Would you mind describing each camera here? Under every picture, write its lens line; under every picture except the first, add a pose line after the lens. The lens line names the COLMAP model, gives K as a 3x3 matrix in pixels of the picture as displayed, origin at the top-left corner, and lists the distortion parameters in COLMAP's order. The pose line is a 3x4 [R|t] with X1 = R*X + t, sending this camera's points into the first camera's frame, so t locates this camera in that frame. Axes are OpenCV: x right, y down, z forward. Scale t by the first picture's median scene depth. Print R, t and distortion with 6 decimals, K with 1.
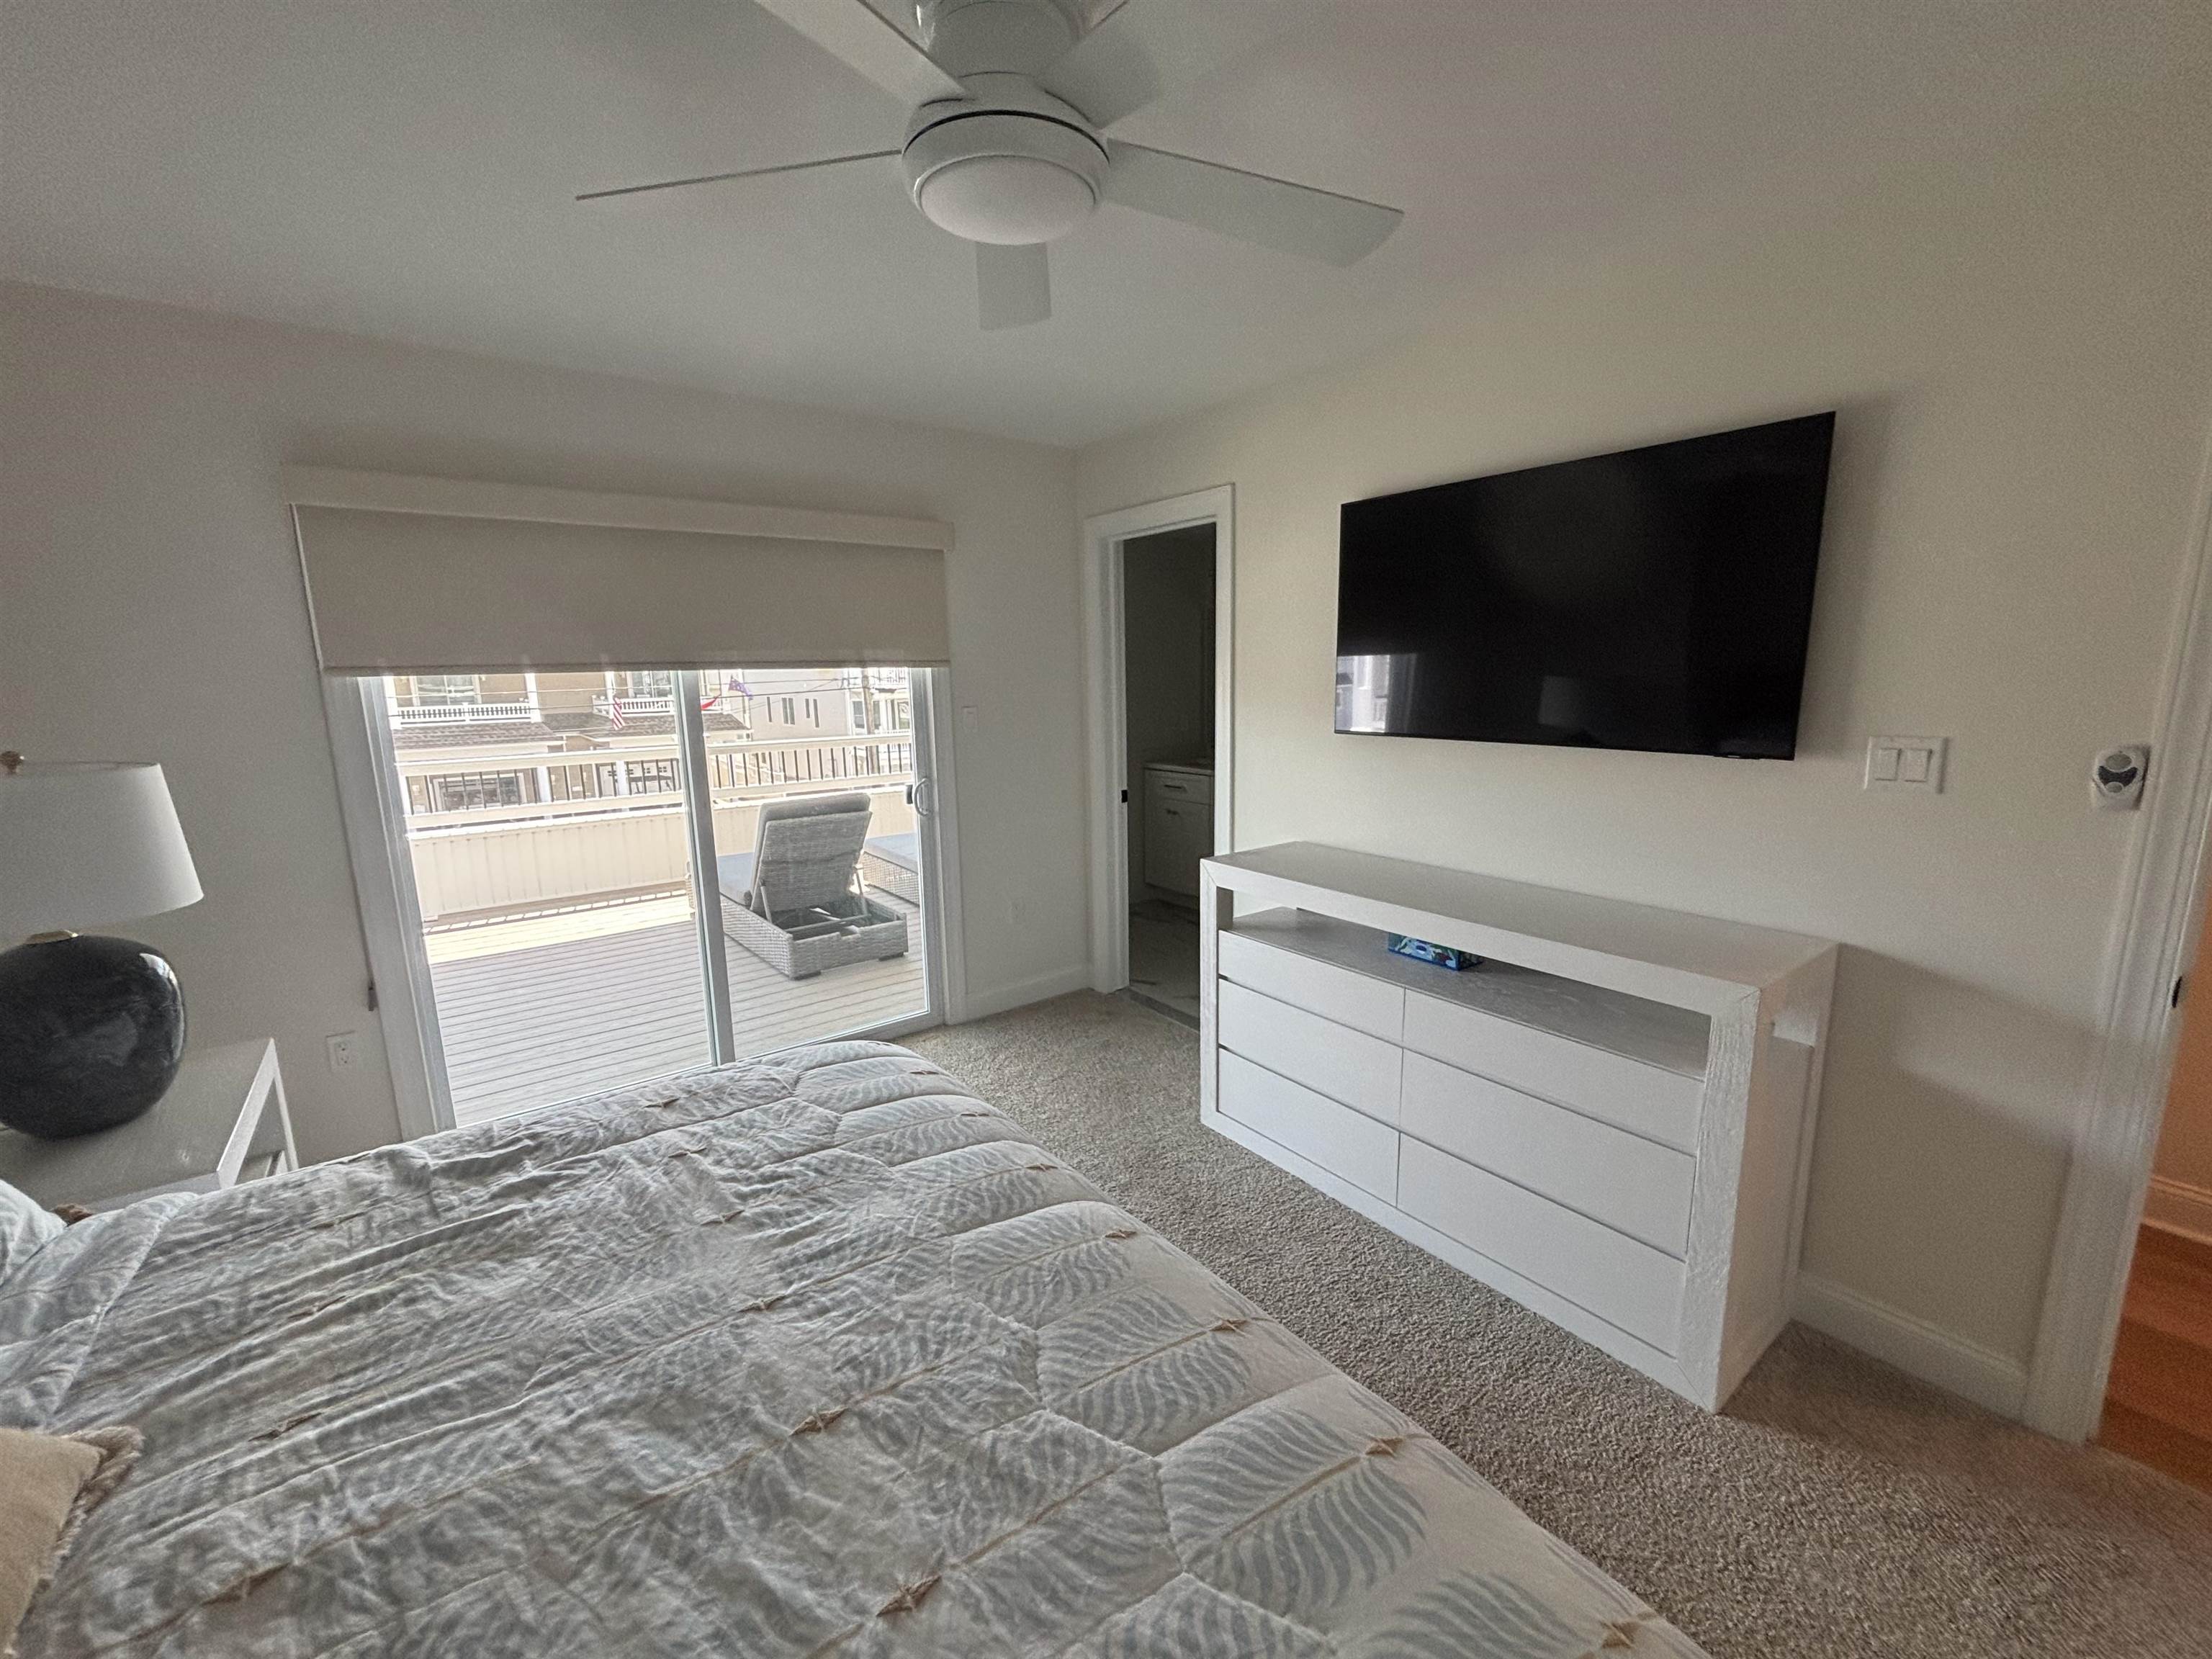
lens RADIAL K [[895.5, 0, 1106.0], [0, 895.5, 829.5], [0, 0, 1]] dist [-0.003852, -0.000443]
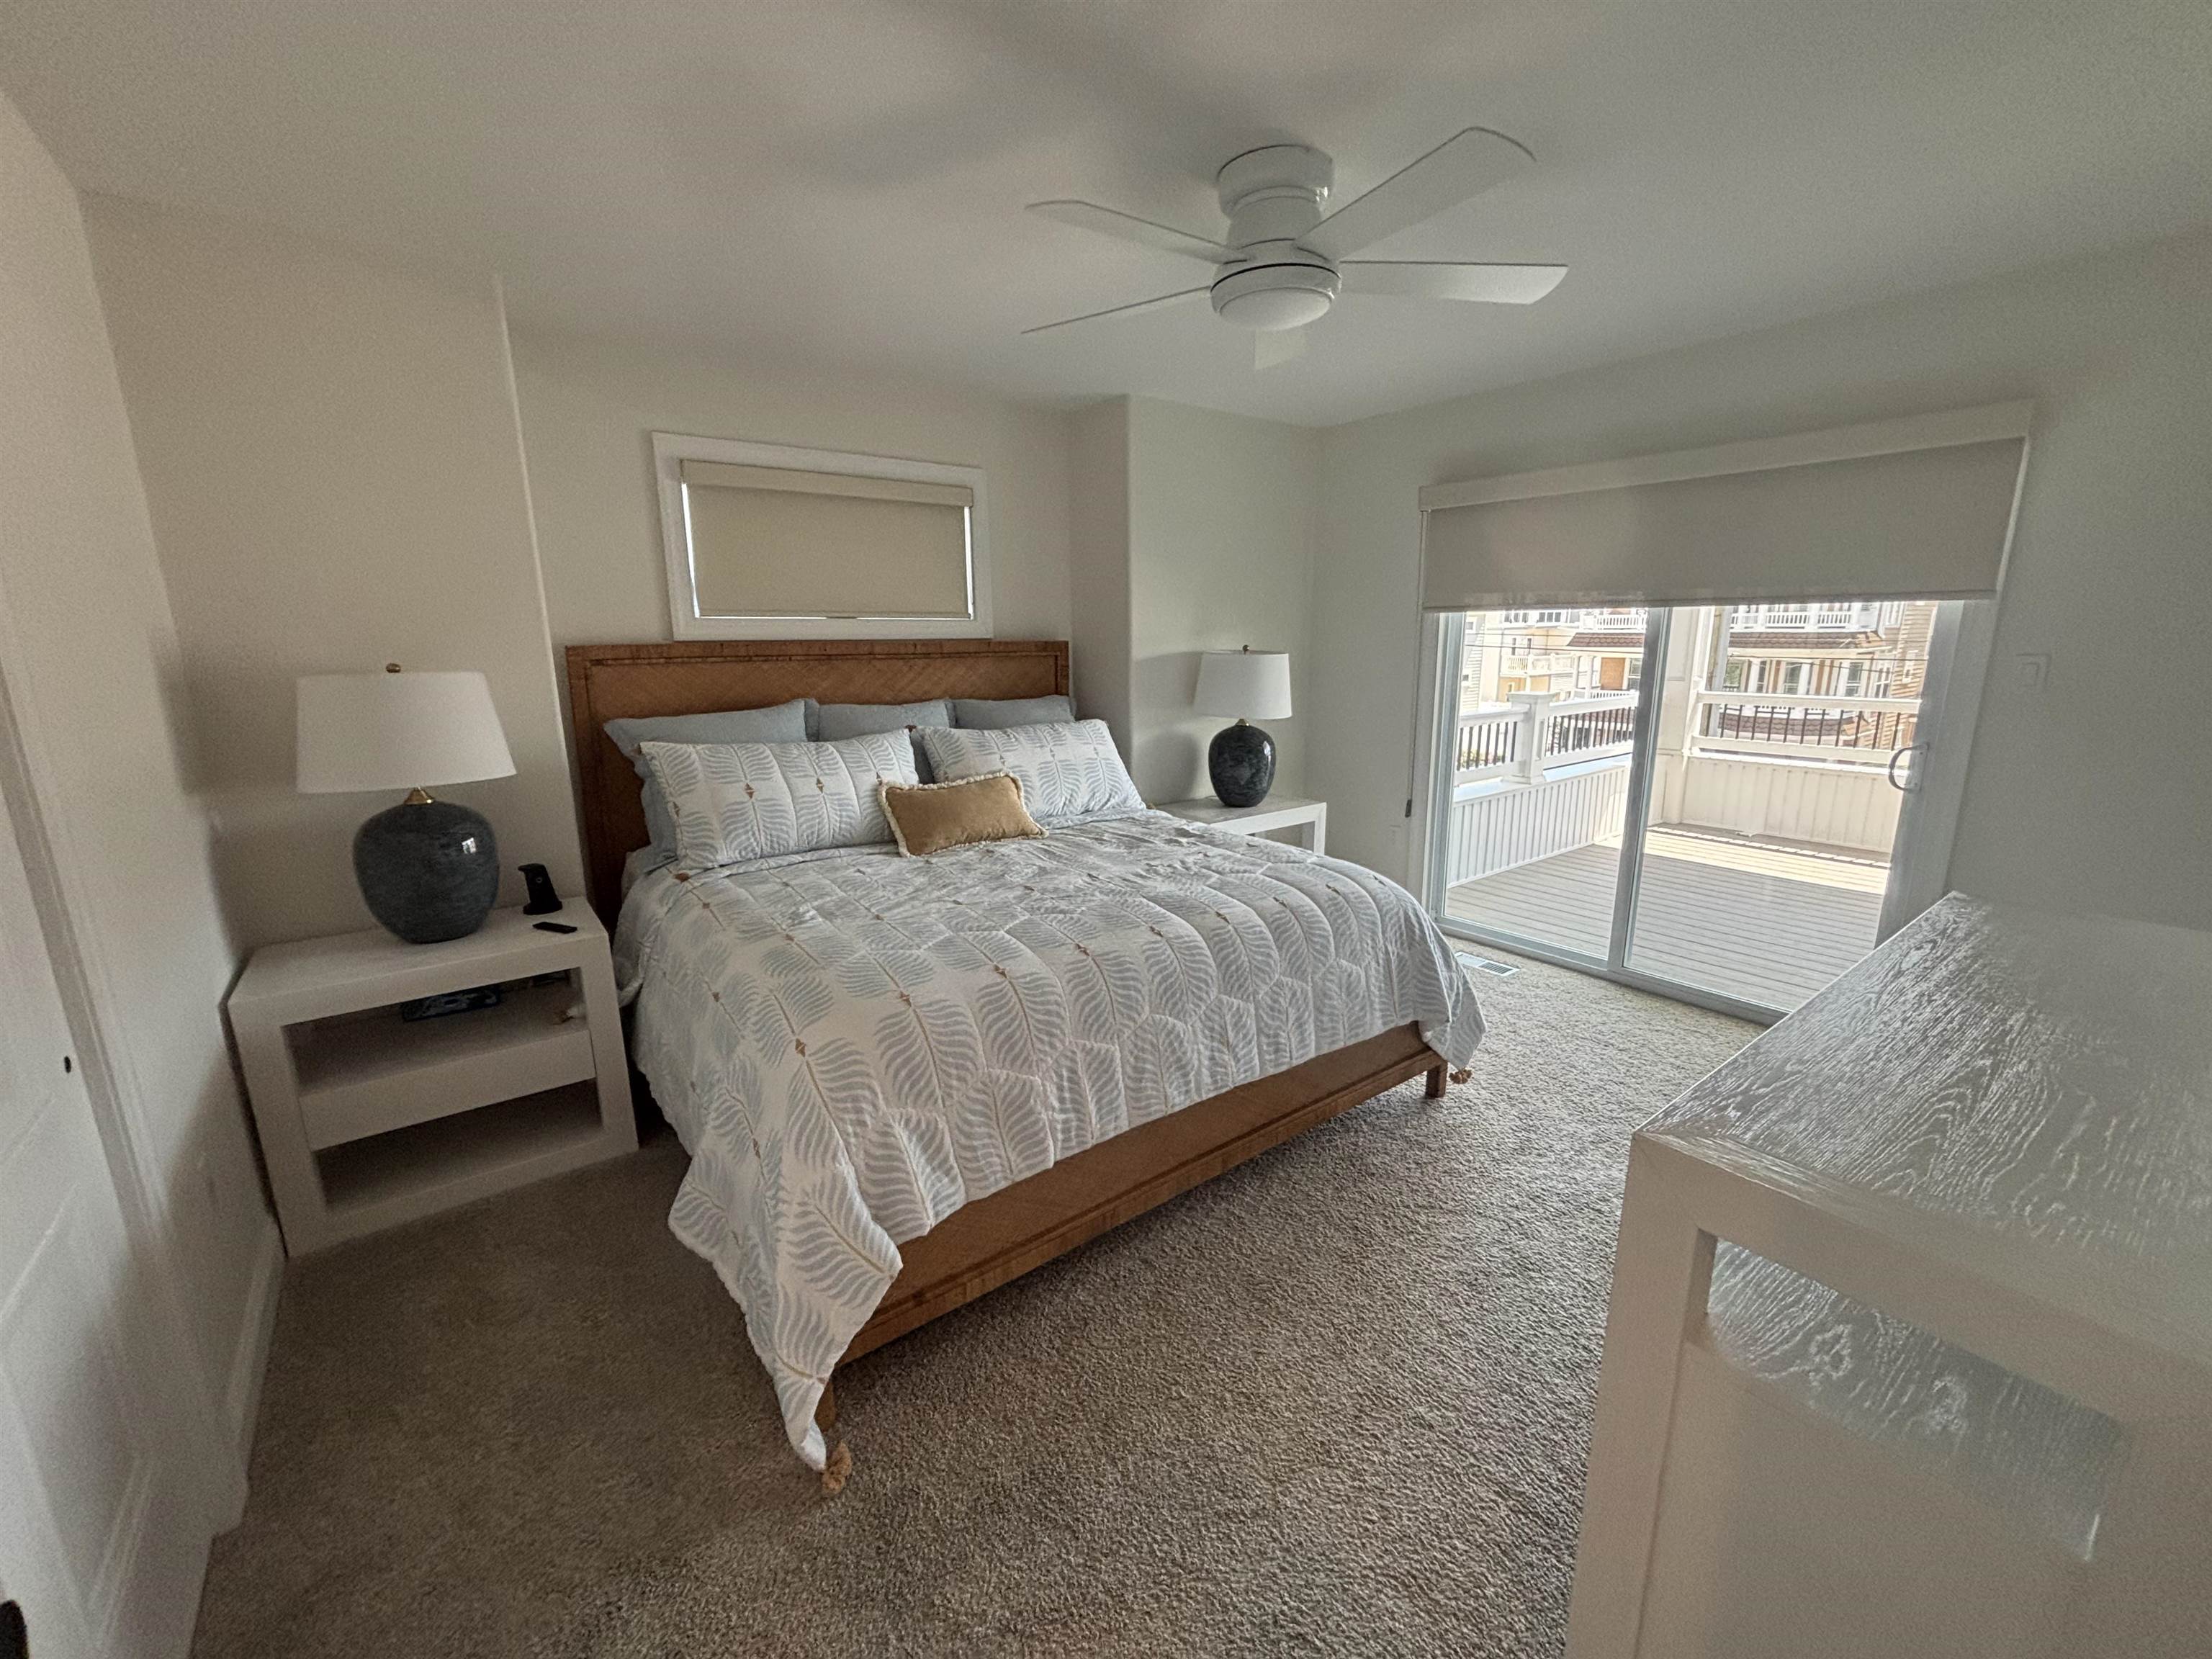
lens RADIAL K [[895.5, 0, 1106.0], [0, 895.5, 829.5], [0, 0, 1]] dist [-0.003852, -0.000443]
pose [[0.015909, 0.234785, -0.971917, 1.469445], [-0.172387, 0.958128, 0.228633, -0.108728], [0.984901, 0.163908, 0.055717, 0.673621]]
